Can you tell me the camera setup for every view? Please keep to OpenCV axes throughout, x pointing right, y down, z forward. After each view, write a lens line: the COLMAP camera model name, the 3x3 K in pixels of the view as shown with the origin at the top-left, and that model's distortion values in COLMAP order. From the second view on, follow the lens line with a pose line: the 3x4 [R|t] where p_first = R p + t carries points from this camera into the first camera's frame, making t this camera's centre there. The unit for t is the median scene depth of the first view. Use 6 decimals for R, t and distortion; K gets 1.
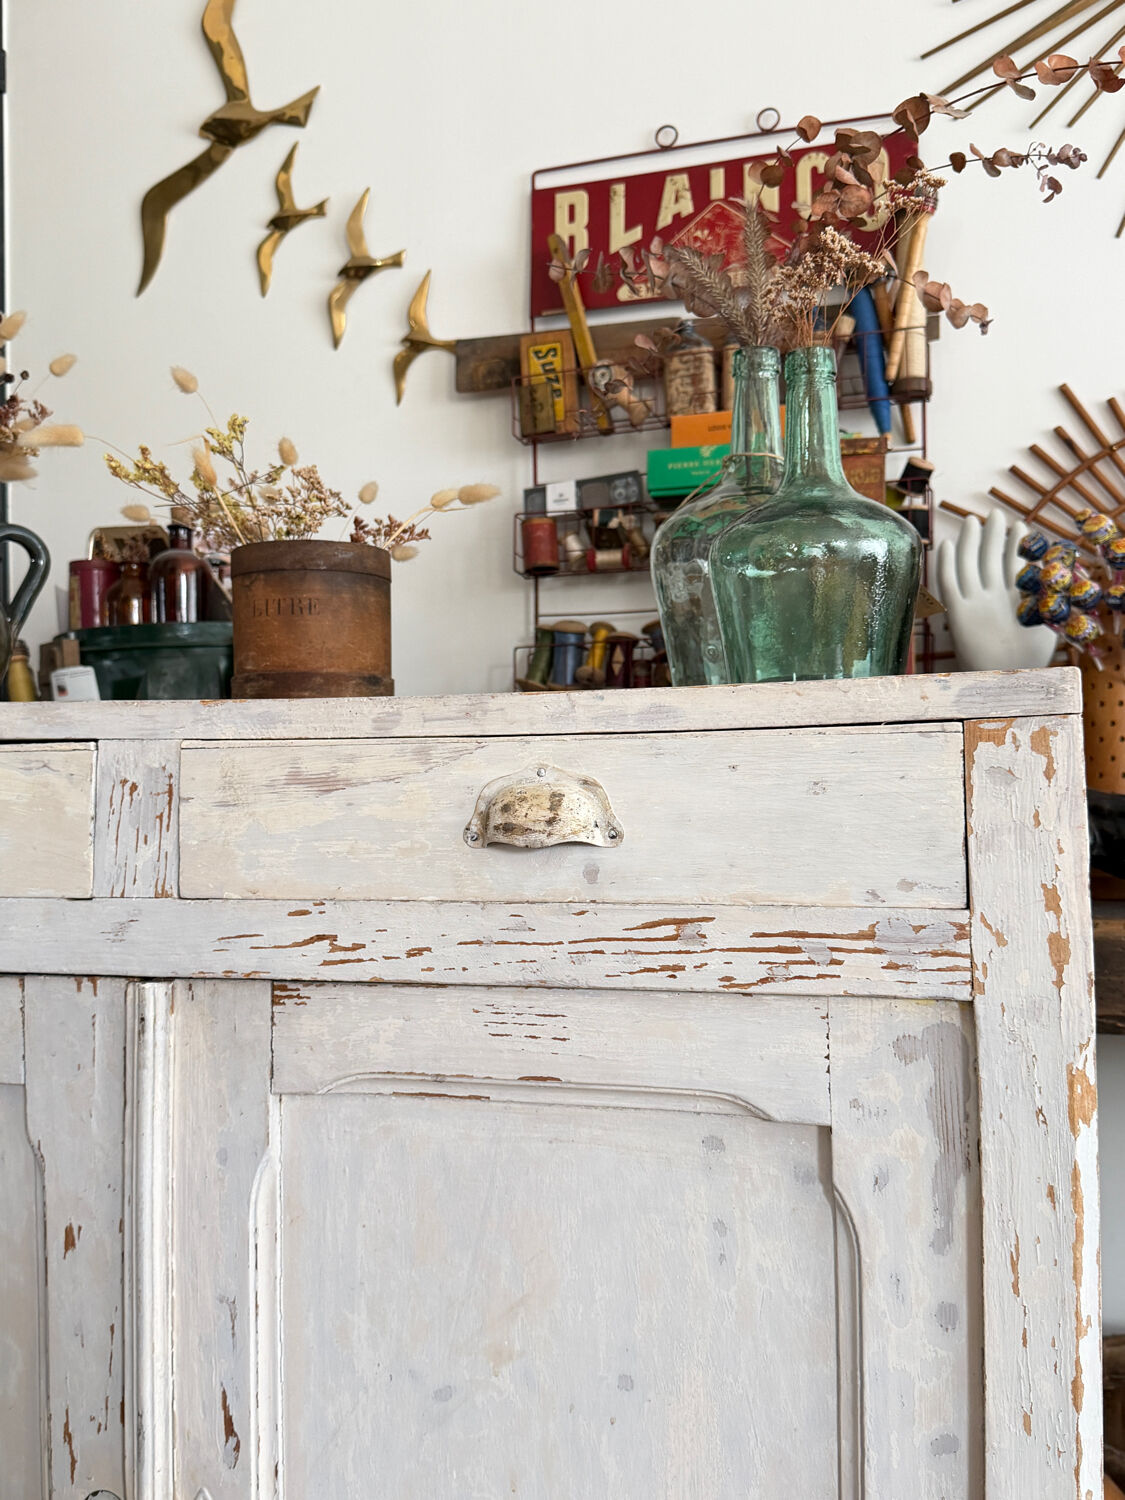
lens RADIAL K [[1448.7, 0, 558.2], [0, 1448.7, 752.5], [0, 0, 1]] dist [0.202638, -0.461594]
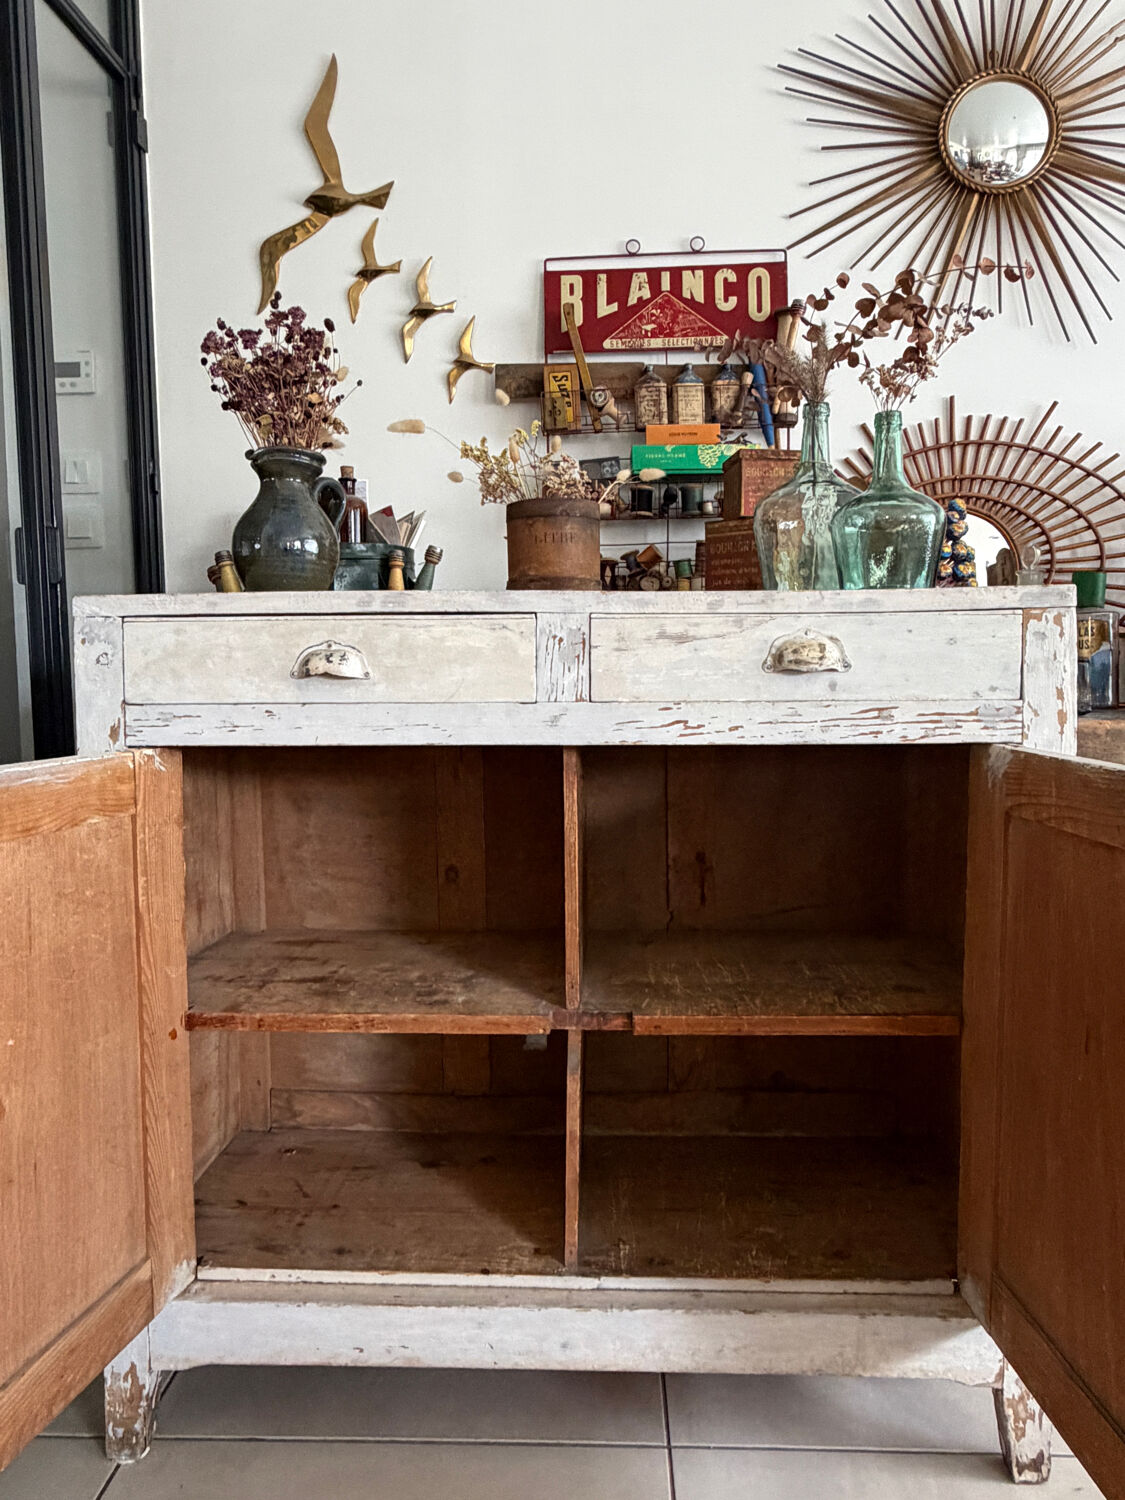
lens RADIAL K [[1020.1, 0, 562.6], [0, 1020.1, 740.4], [0, 0, 1]] dist [0.030870, -0.076433]
pose [[0.966073, -0.013283, 0.257927, -0.612578], [-0.010892, 0.995693, 0.092074, 0.031236], [-0.258039, -0.091759, 0.961767, -0.201423]]
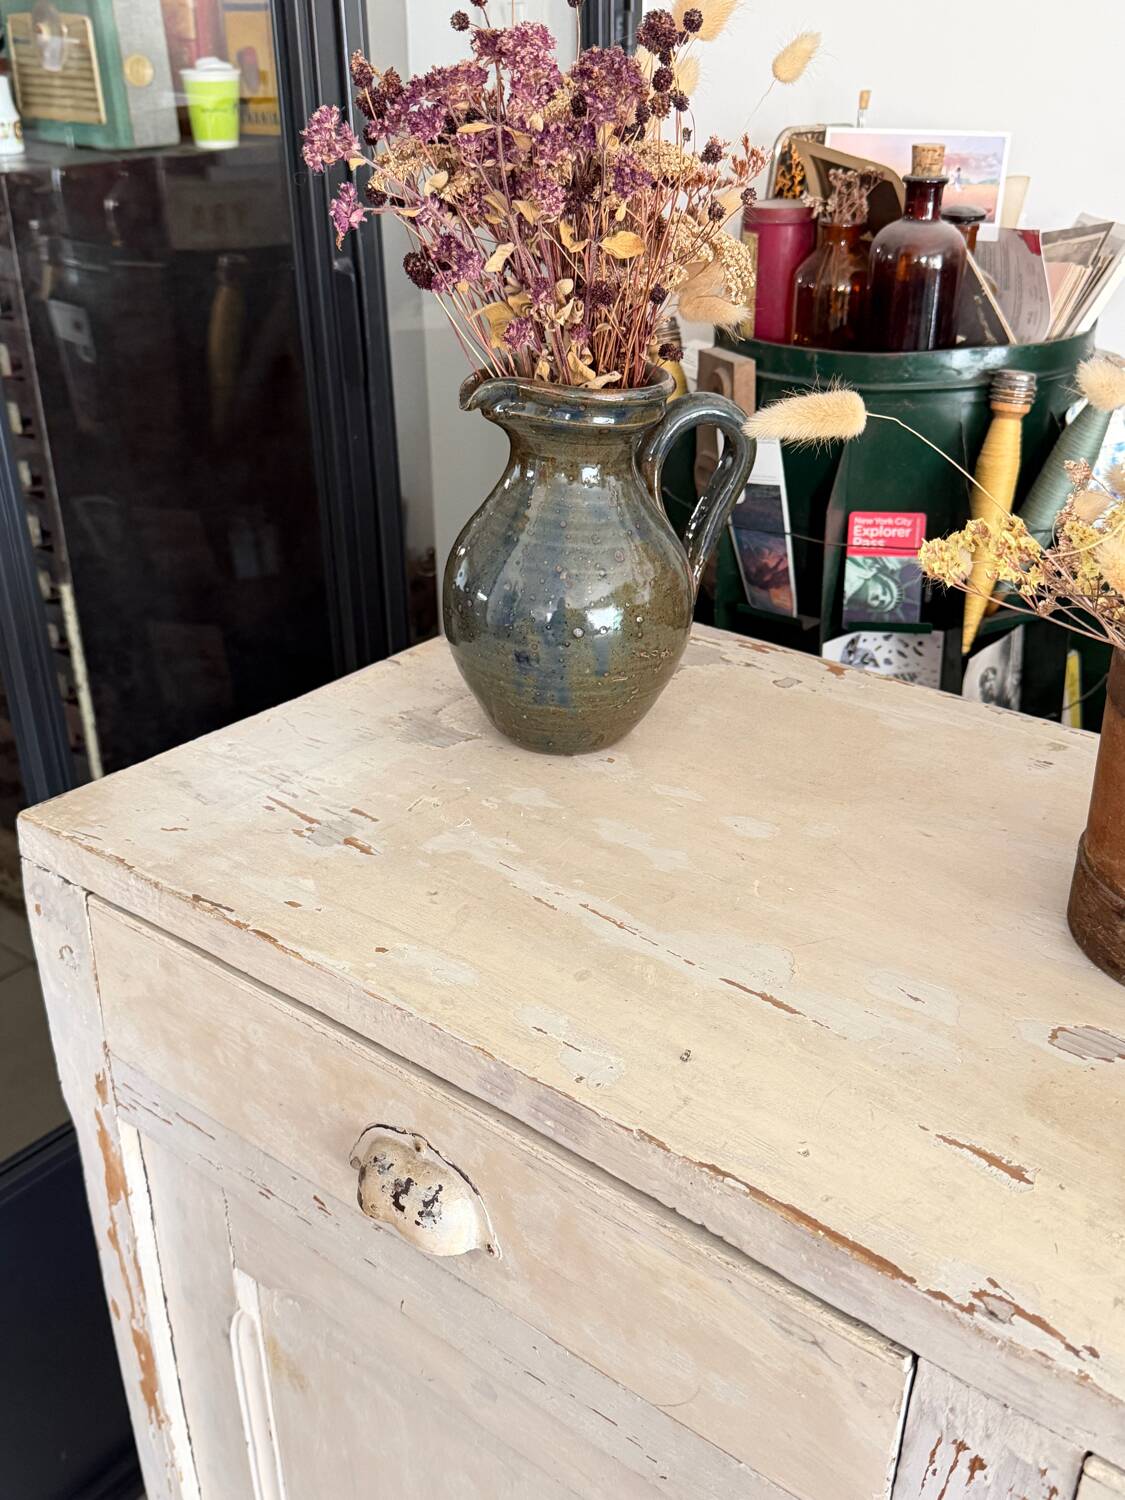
lens RADIAL K [[1485.2, 0, 562.5], [0, 1485.2, 750.0], [0, 0, 1]] dist [0.153605, -0.333122]
pose [[0.933162, 0.169638, -0.316910, -0.303009], [0.004269, 0.876344, 0.481667, -0.478369], [0.359431, -0.450826, 0.817047, 0.615274]]
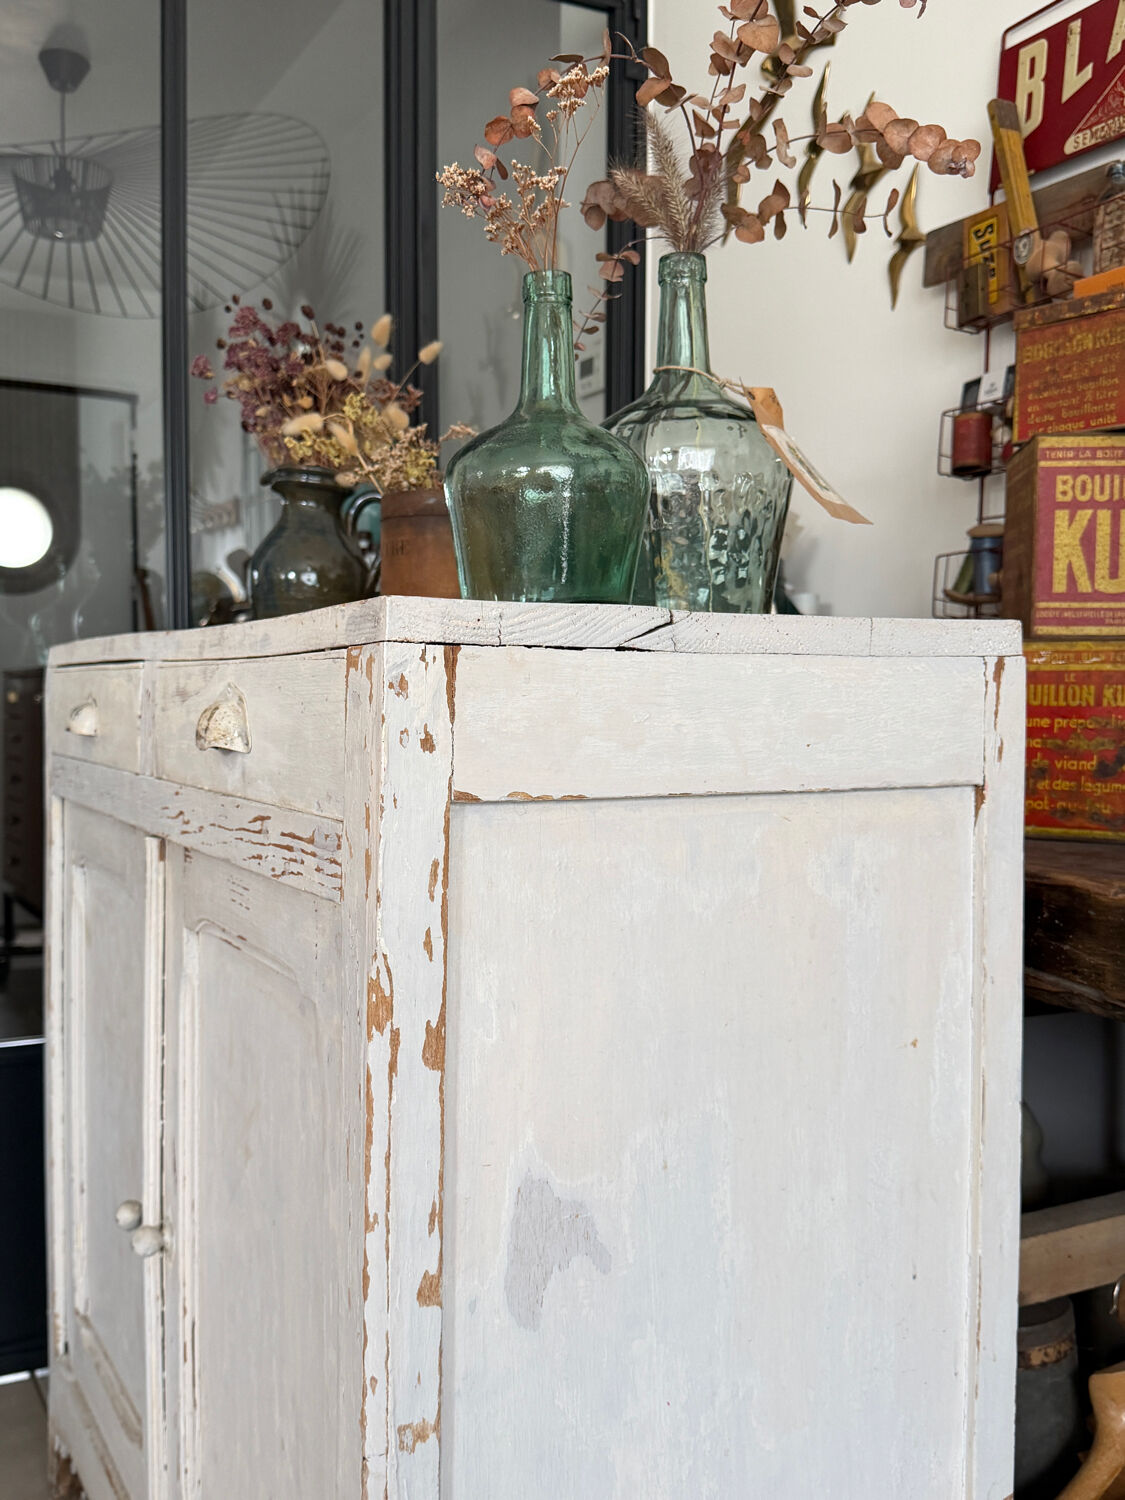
lens RADIAL K [[1479.6, 0, 562.5], [0, 1479.6, 750.0], [0, 0, 1]] dist [0.005057, -0.004247]
pose [[0.714629, 0.043974, -0.698121, 0.963432], [0.000196, 0.998009, 0.063065, -0.012486], [0.699504, -0.045205, 0.713197, 0.284144]]
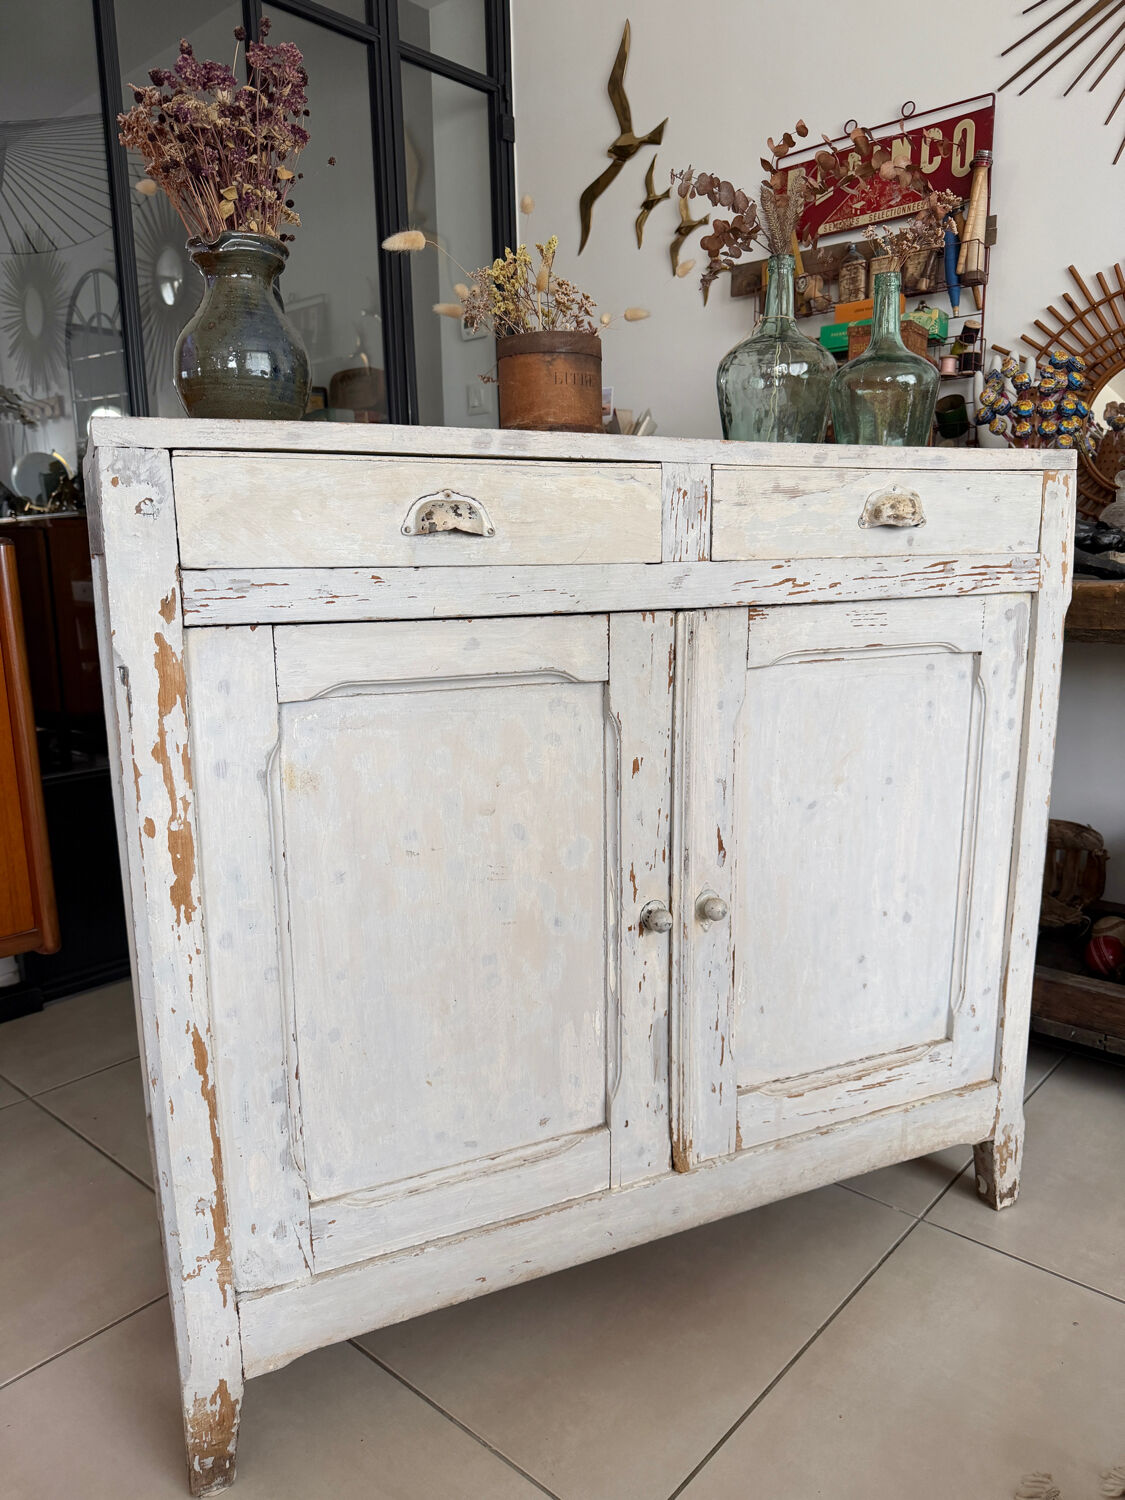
lens RADIAL K [[1051.8, 0, 563.5], [0, 1051.8, 751.3], [0, 0, 1]] dist [0.162926, -0.340023]
pose [[0.738841, -0.124585, 0.662263, -1.227737], [-0.013751, 0.979770, 0.199655, 0.072110], [-0.673739, -0.156621, 0.722181, 0.185521]]
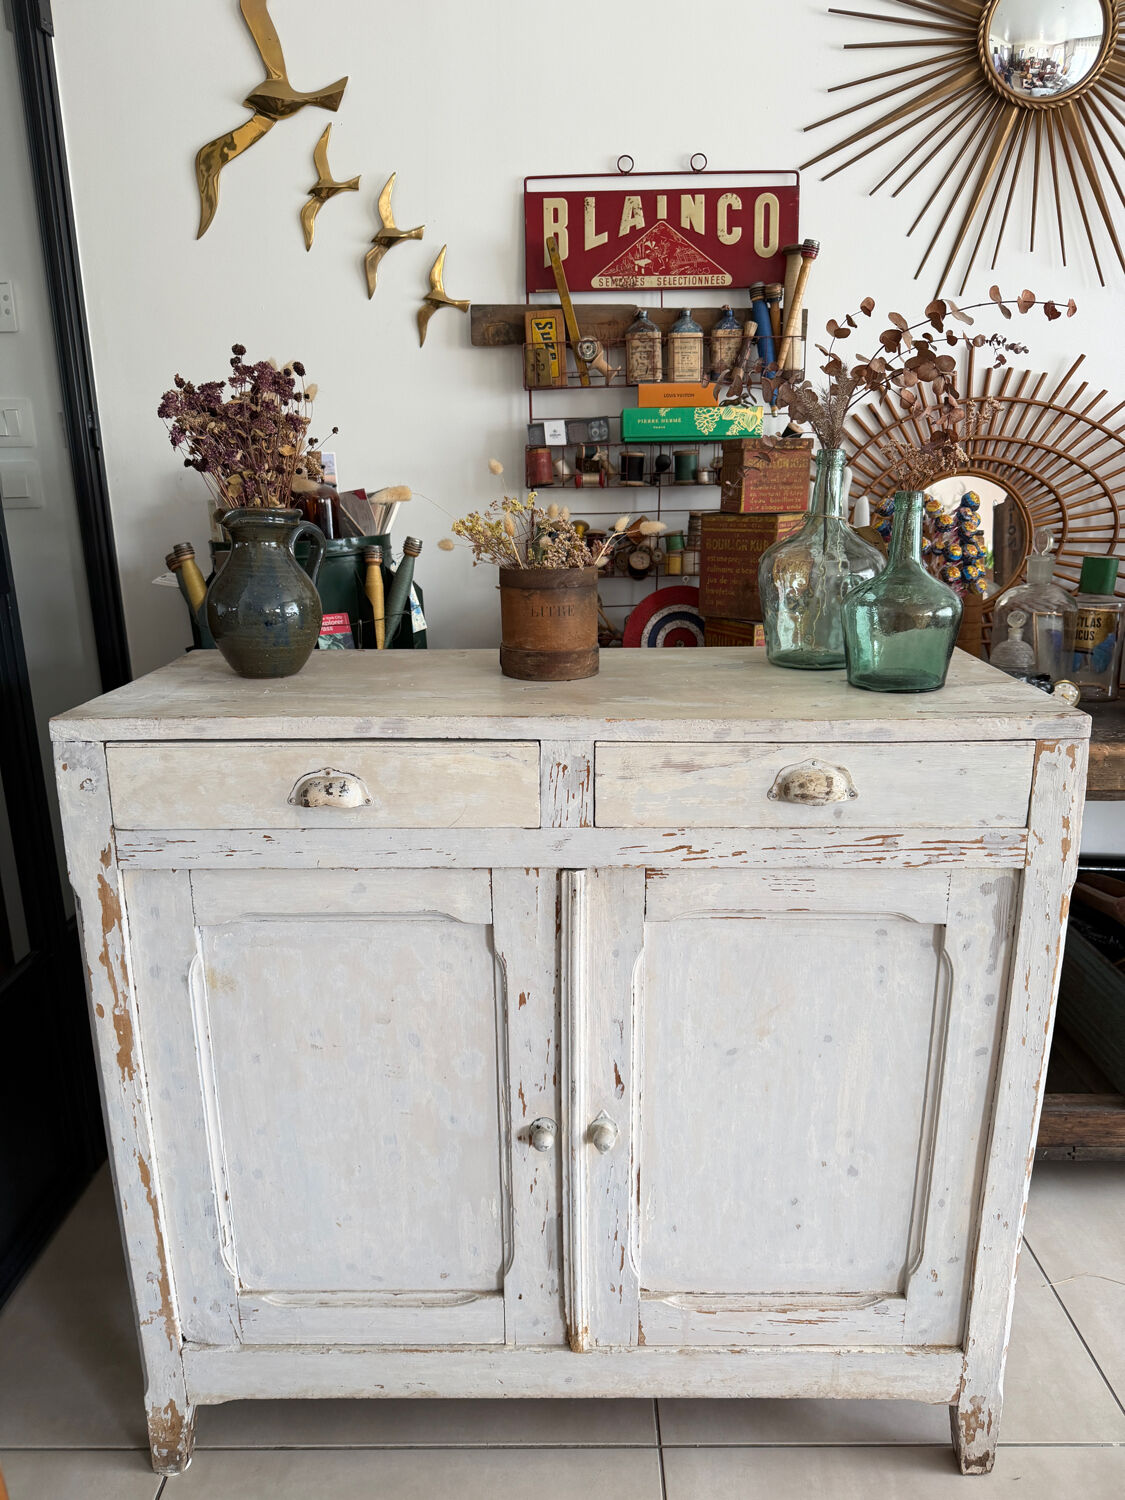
lens RADIAL K [[1051.8, 0, 563.5], [0, 1051.8, 751.3], [0, 0, 1]] dist [0.162926, -0.340023]
pose [[0.956303, -0.072177, 0.283329, -0.651204], [-0.011865, 0.958672, 0.284266, -0.355123], [-0.292137, -0.275206, 0.915924, -0.146719]]
